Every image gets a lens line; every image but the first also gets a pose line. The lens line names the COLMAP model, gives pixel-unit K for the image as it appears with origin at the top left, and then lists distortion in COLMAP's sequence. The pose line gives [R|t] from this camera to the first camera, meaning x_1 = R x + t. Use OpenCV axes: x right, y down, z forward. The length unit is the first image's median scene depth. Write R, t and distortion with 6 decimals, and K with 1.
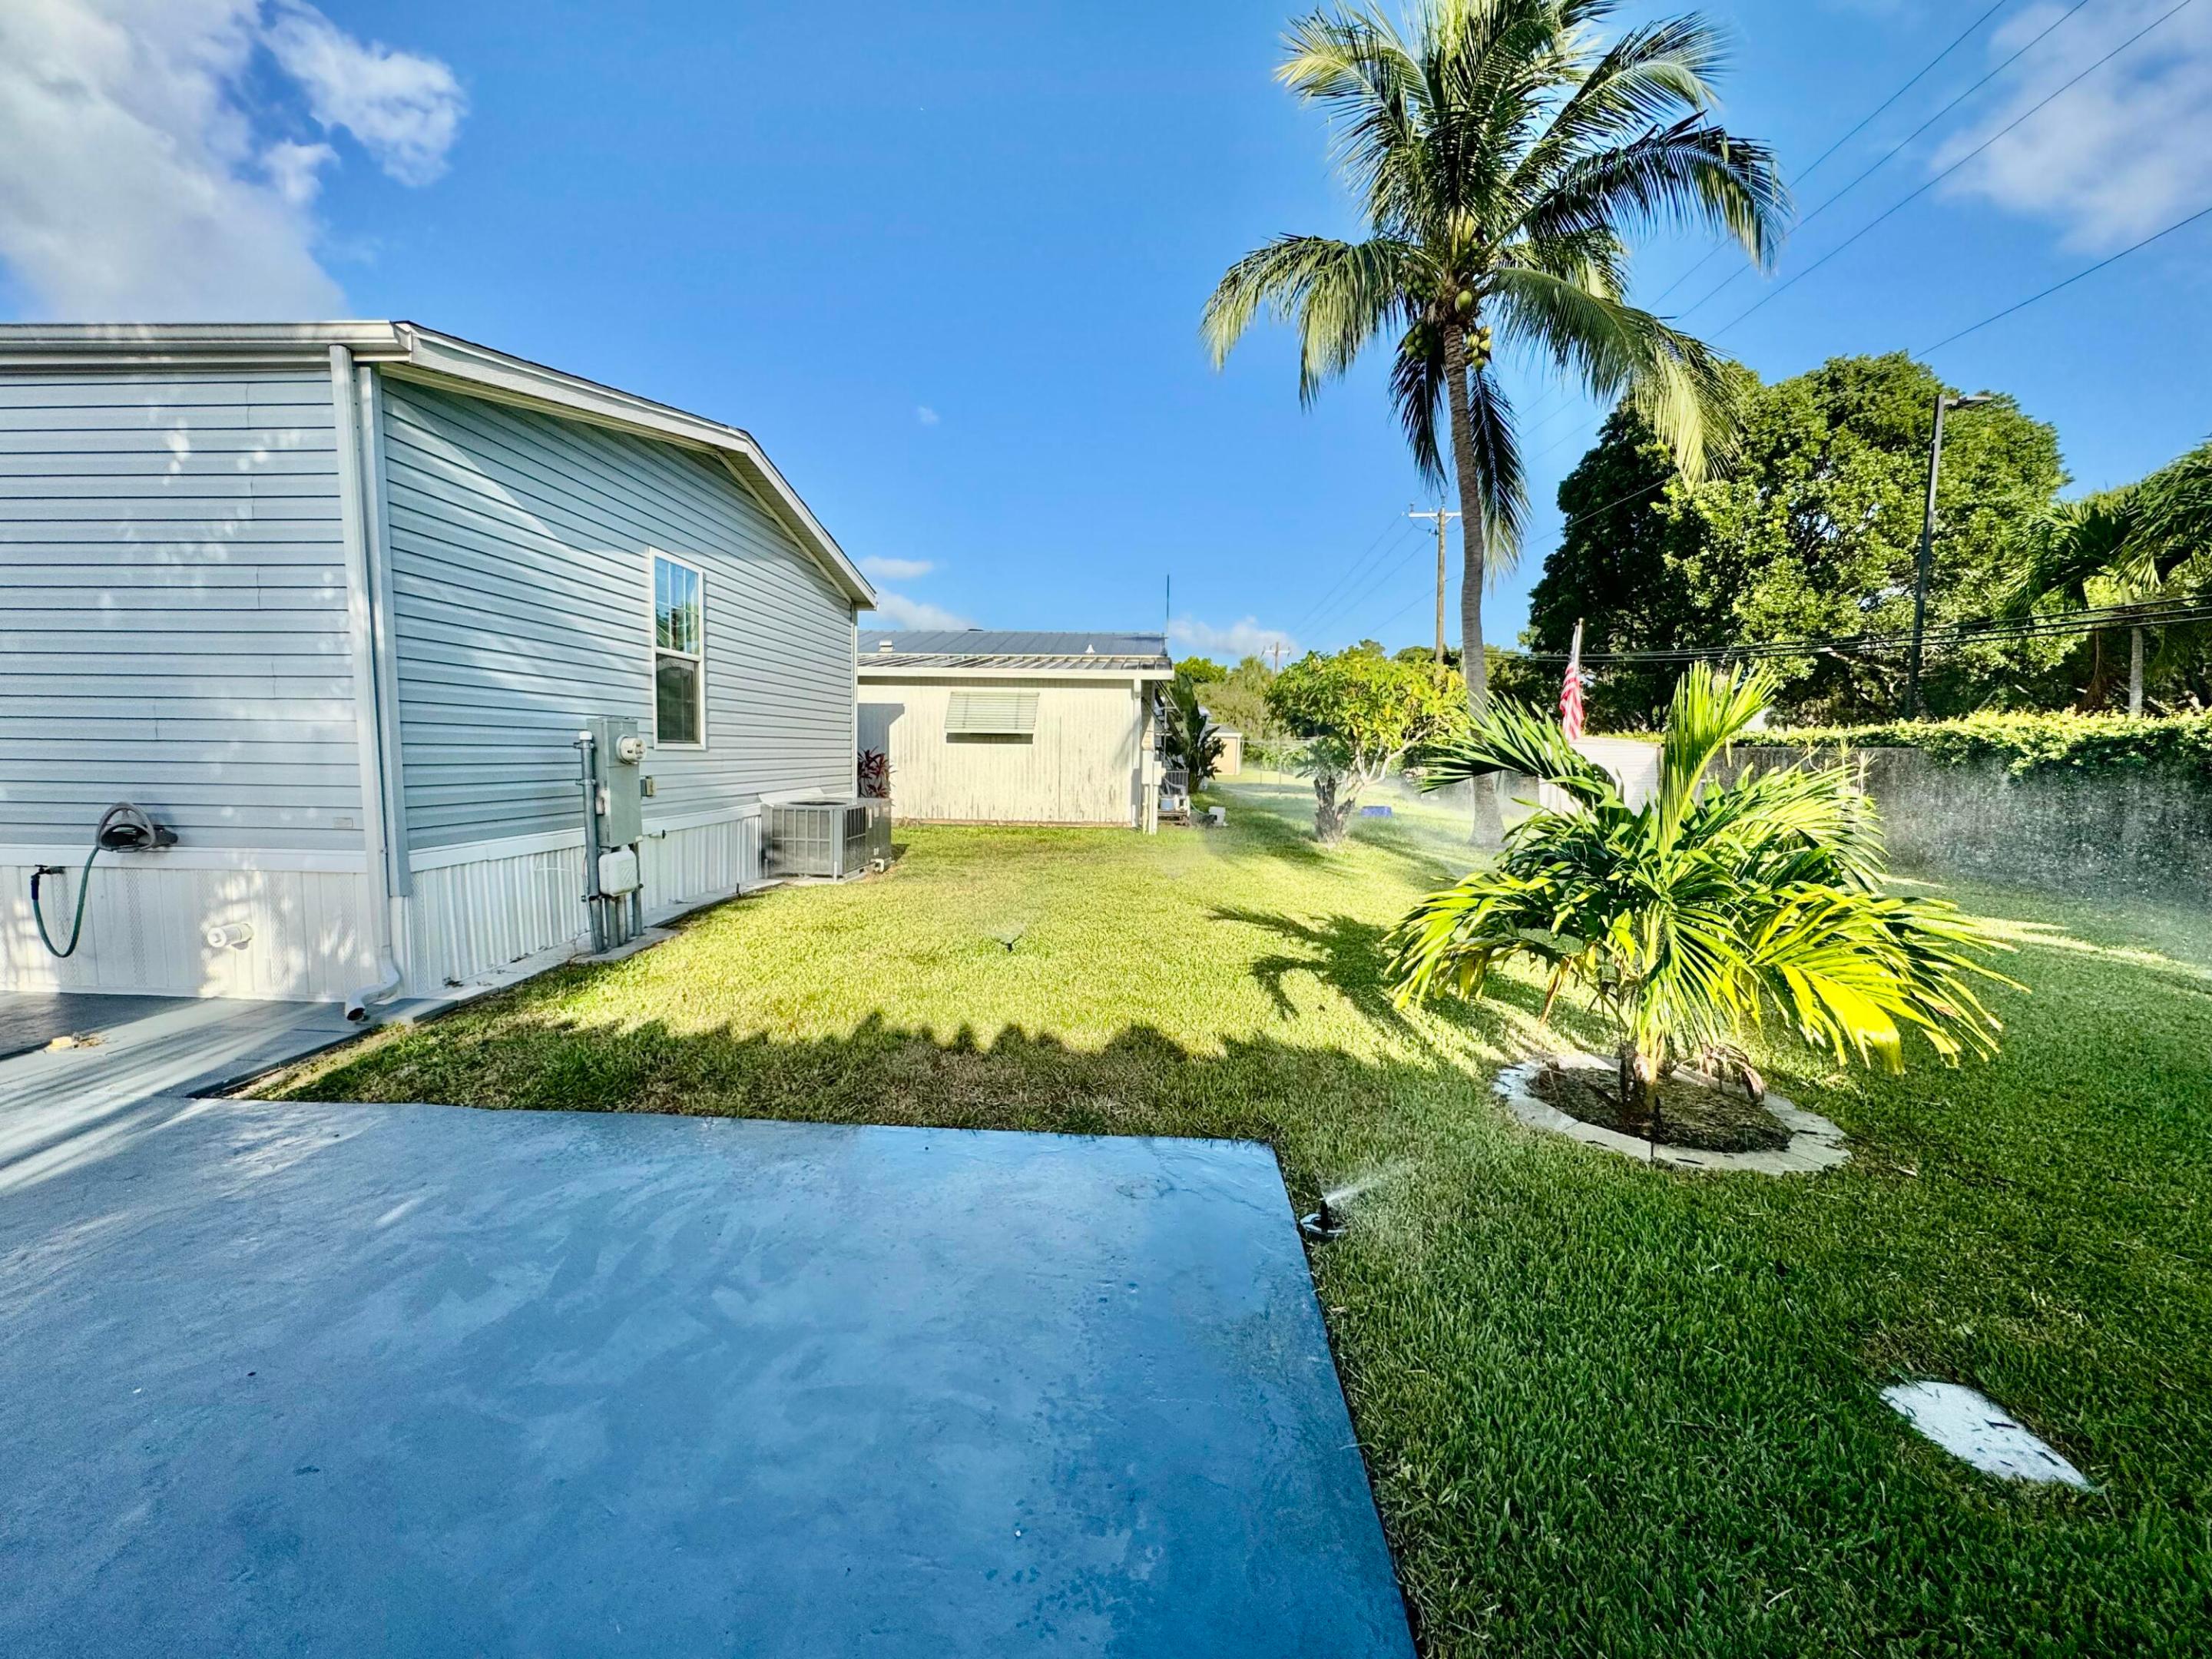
lens RADIAL K [[880.9, 0, 1107.1], [0, 880.9, 835.9], [0, 0, 1]] dist [-0.005851, 0.002320]
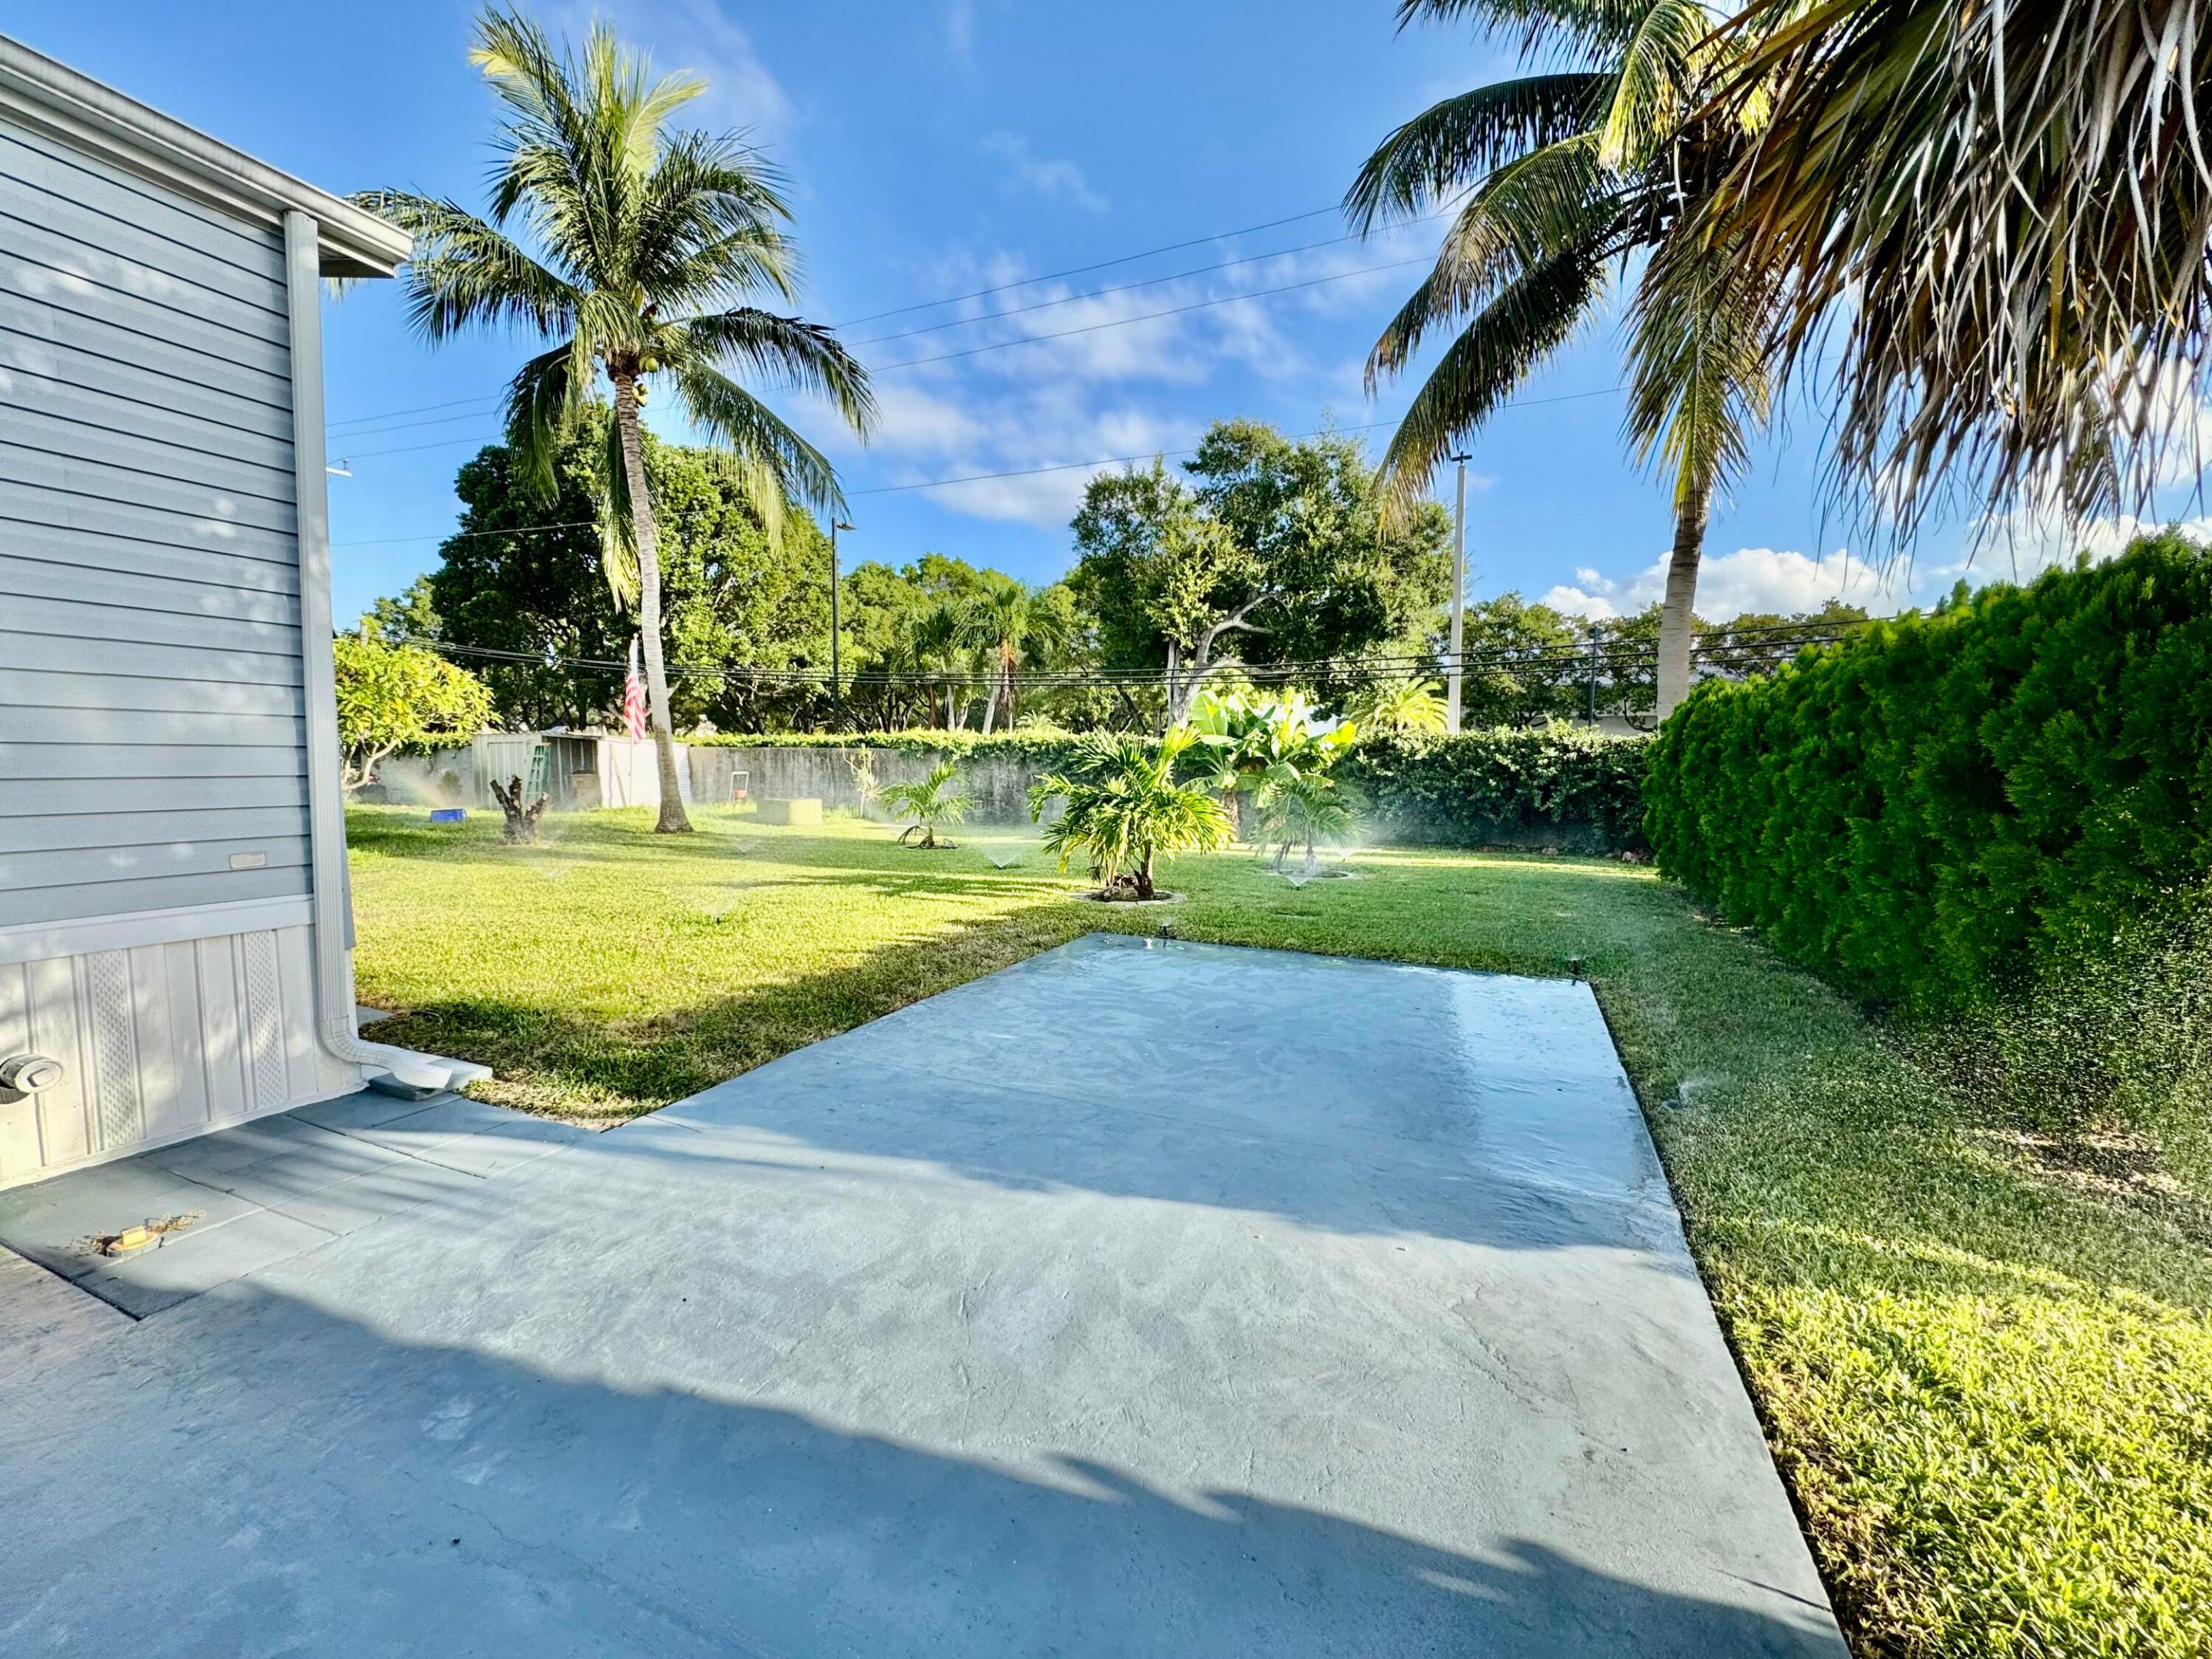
lens RADIAL K [[880.9, 0, 1112.4], [0, 880.9, 830.9], [0, 0, 1]] dist [-0.005851, 0.002320]
pose [[0.354982, -0.086131, 0.930897, -0.530224], [0.088942, 0.994342, 0.058084, -0.007027], [-0.930632, 0.062177, 0.360634, 0.046076]]
